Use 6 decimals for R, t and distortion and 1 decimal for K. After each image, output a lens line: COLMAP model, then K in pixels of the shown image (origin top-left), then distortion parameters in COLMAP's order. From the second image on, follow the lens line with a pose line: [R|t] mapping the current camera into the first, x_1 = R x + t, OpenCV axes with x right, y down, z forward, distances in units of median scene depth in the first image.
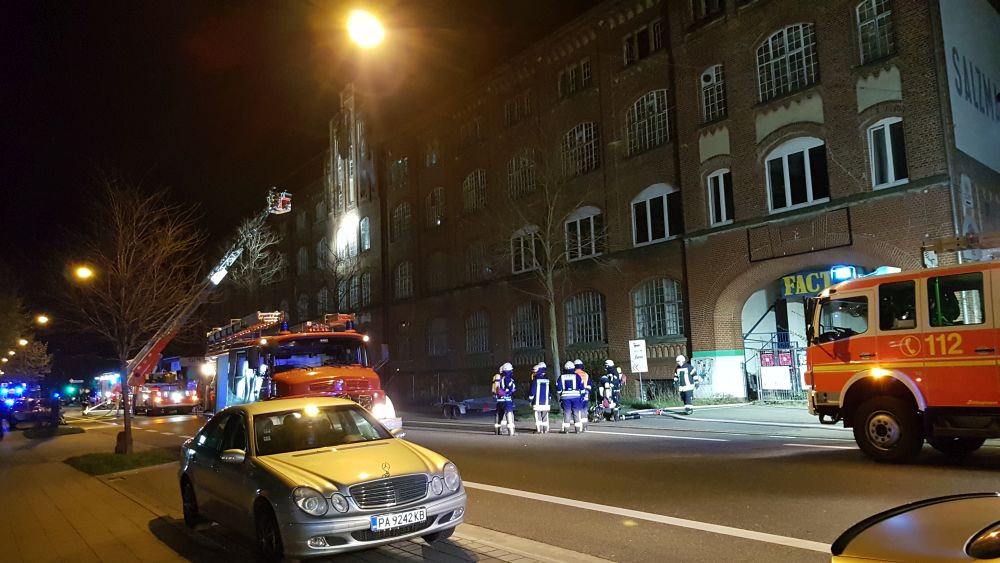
lens RADIAL K [[768.8, 0, 500.0], [0, 768.8, 281.5], [0, 0, 1]] dist [0.072950, -0.136872]
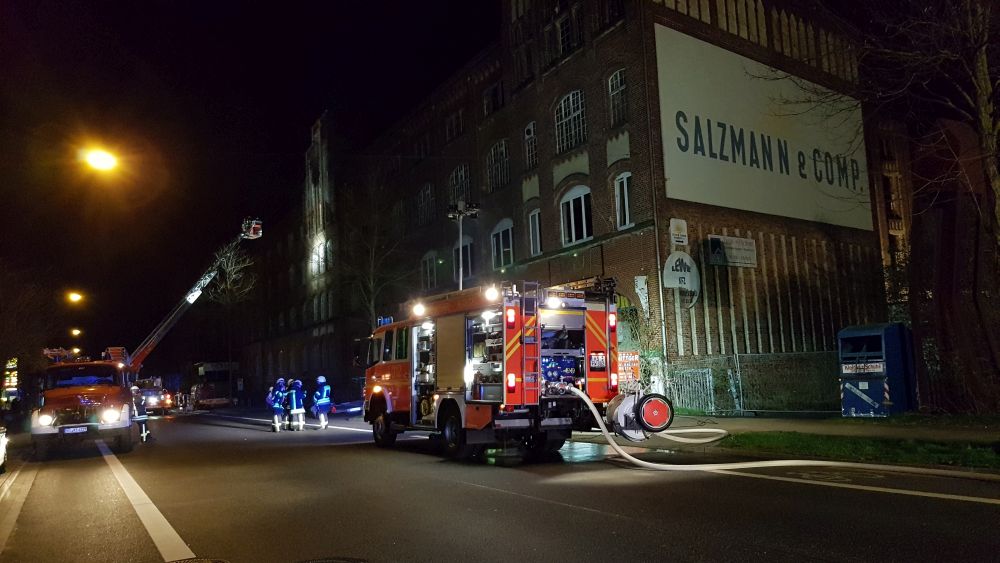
lens RADIAL K [[786.0, 0, 508.0], [0, 786.0, 278.3], [0, 0, 1]] dist [0.099699, -0.171818]
pose [[0.994304, -0.019551, -0.104776, 0.386597], [0.019689, 0.999806, 0.000286, -0.041048], [0.104750, -0.002347, 0.994496, -0.227458]]
